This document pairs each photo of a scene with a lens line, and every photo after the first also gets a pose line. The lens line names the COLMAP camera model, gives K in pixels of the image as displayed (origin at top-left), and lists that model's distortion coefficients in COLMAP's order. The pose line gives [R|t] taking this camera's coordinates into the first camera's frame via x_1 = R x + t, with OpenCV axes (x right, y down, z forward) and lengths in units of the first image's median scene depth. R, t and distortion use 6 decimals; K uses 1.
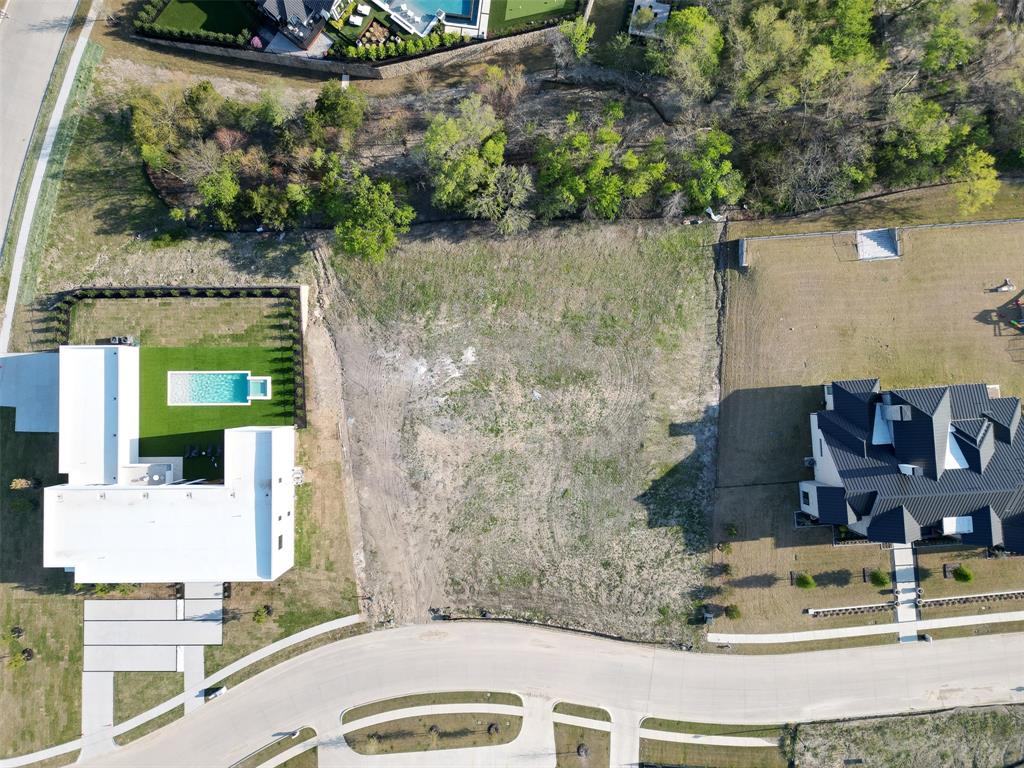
lens RADIAL K [[711.9, 0, 507.7], [0, 711.9, 383.5], [0, 0, 1]] dist [0.087323, -0.088616]
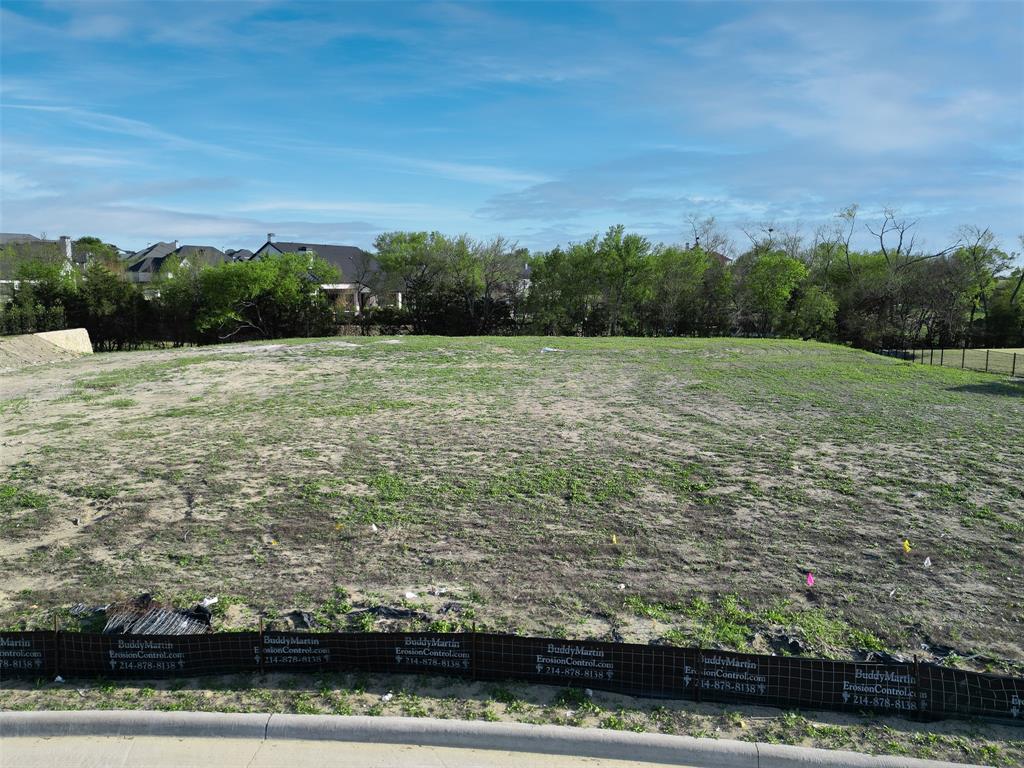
lens RADIAL K [[711.9, 0, 507.7], [0, 711.9, 383.5], [0, 0, 1]] dist [0.087323, -0.088616]
pose [[0.999639, 0.018590, 0.019381, 0.009493], [0.016245, 0.156117, -0.987605, 0.398877], [-0.021385, 0.987564, 0.155759, 0.959598]]
